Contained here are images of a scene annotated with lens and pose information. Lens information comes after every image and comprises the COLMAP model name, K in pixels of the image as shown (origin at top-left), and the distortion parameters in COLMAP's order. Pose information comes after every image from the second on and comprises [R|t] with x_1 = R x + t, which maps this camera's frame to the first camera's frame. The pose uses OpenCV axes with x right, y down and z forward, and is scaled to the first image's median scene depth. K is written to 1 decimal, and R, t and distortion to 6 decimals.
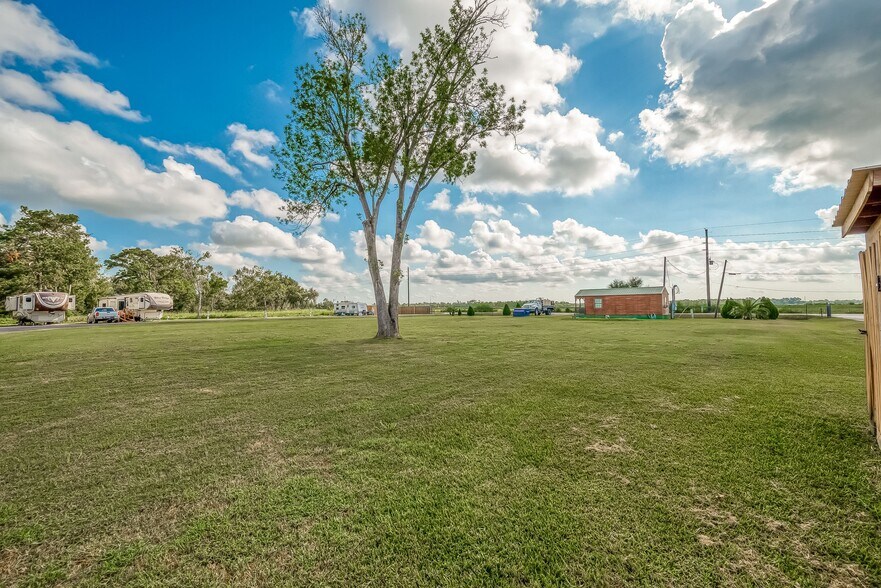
lens RADIAL K [[347.7, 0, 441.2], [0, 347.7, 296.5], [0, 0, 1]] dist [-0.000511, 0.000268]
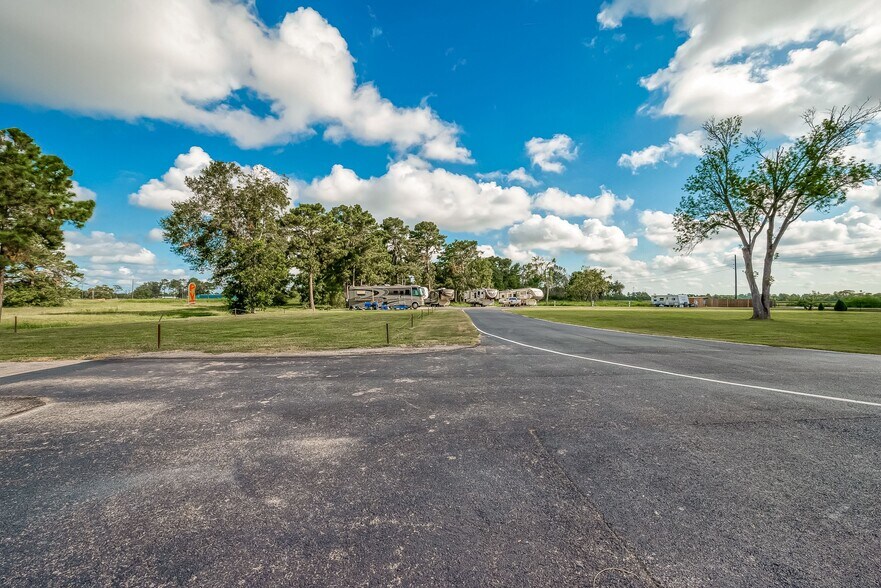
lens RADIAL K [[347.7, 0, 441.2], [0, 347.7, 296.5], [0, 0, 1]] dist [-0.000511, 0.000268]
pose [[0.717693, 0.008358, -0.696310, -0.086402], [0.009735, 0.999710, 0.022033, -0.032387], [0.696292, -0.022591, 0.717403, -1.050677]]
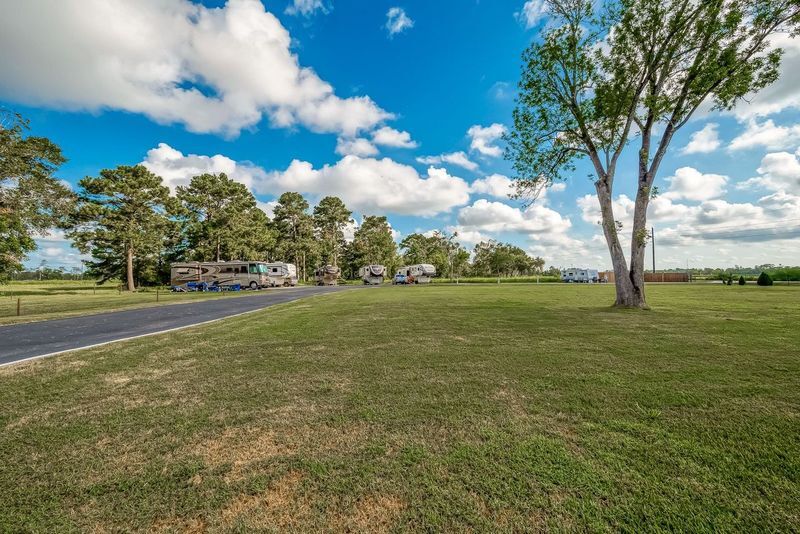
lens RADIAL K [[315.7, 0, 400.6], [0, 315.7, 269.2], [0, 0, 1]] dist [-0.000511, 0.000268]
pose [[0.719853, -0.011982, -0.694023, -0.012549], [0.021697, 0.999751, 0.005244, 0.003687], [0.693787, -0.018833, 0.719934, 0.012530]]
